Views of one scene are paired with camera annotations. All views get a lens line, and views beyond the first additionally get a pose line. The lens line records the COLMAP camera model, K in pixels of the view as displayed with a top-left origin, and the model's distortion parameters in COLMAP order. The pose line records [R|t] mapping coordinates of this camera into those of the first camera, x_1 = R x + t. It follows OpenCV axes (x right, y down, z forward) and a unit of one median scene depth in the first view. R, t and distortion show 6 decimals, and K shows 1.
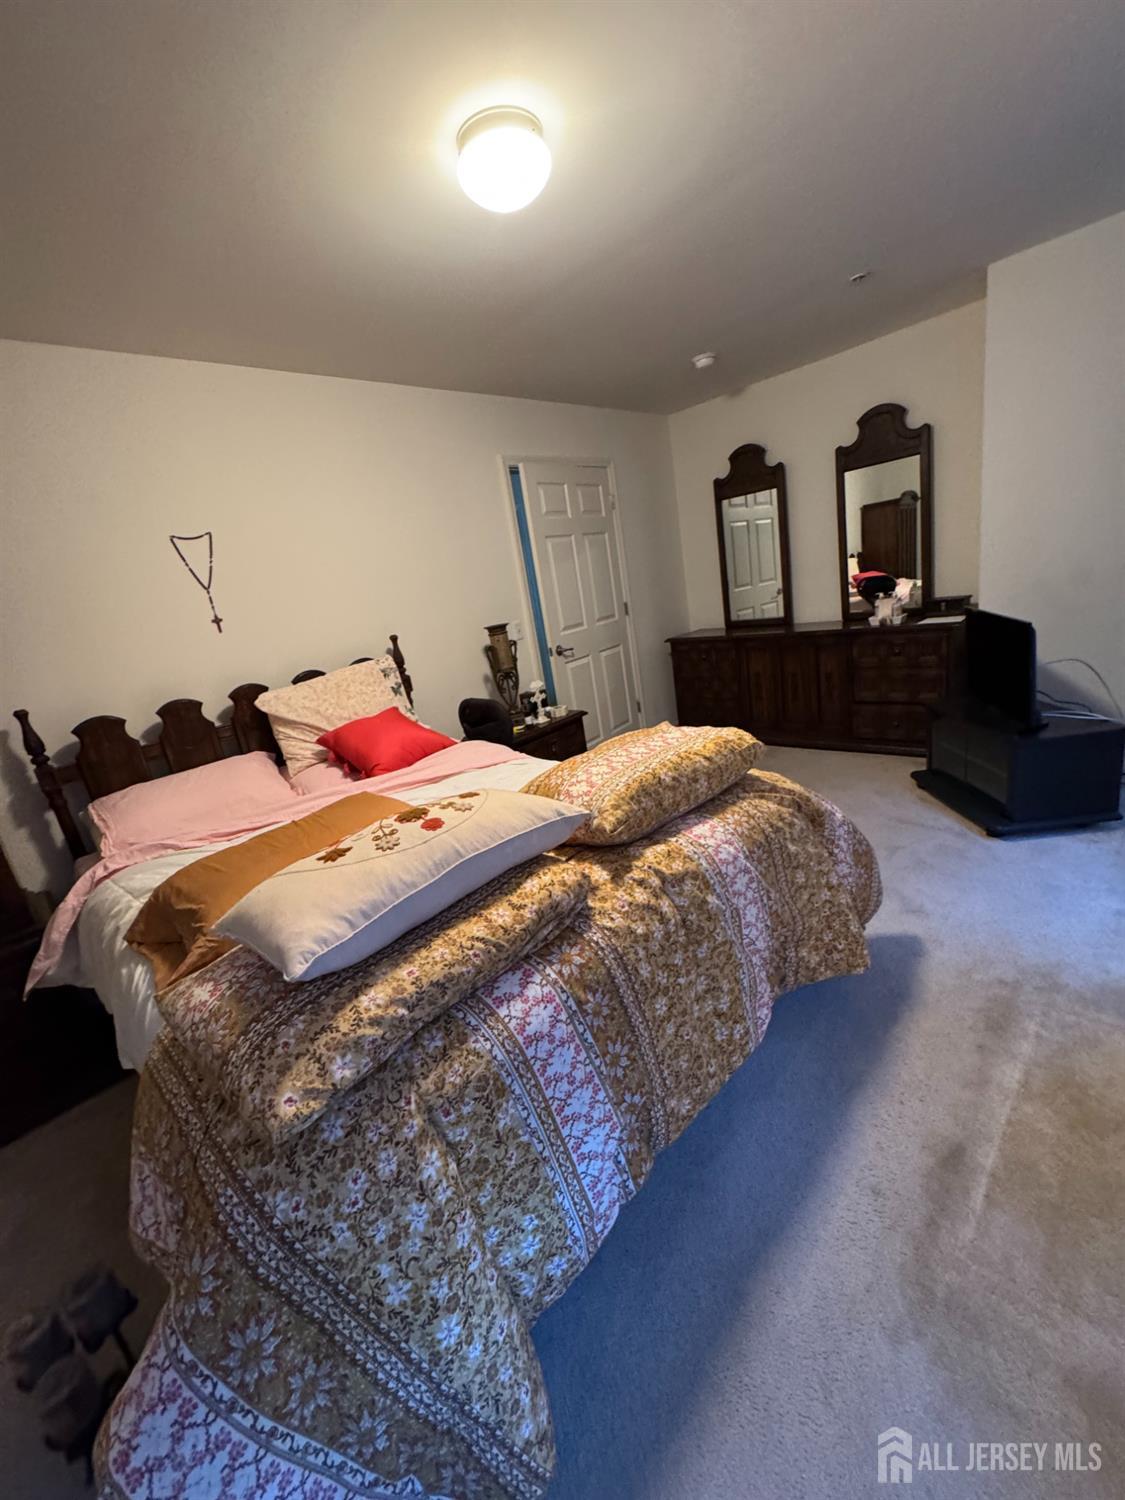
lens RADIAL K [[597.8, 0, 563.8], [0, 597.8, 749.3], [0, 0, 1]] dist [-0.002152, 0.000238]
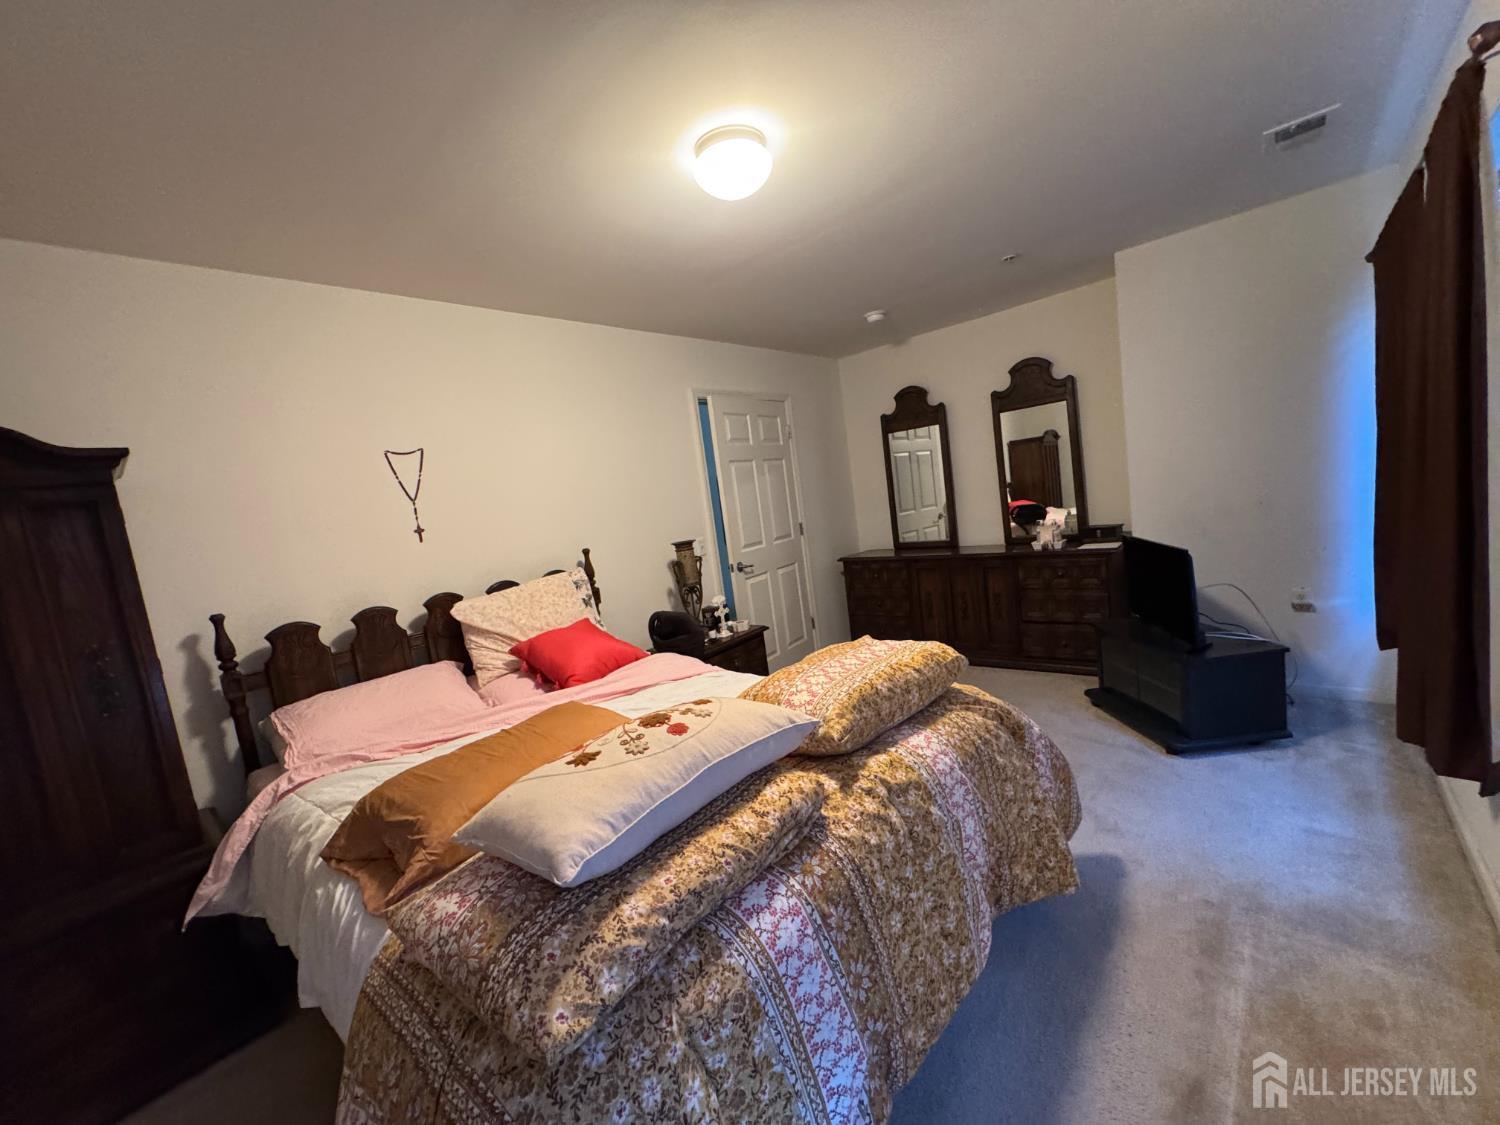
lens RADIAL K [[597.8, 0, 748.5], [0, 597.8, 562.4], [0, 0, 1]] dist [-0.002152, 0.000238]
pose [[0.998647, 0.020535, 0.047769, -0.097374], [-0.011985, 0.984880, -0.172825, 0.012377], [-0.050595, 0.172019, 0.983794, -0.040780]]
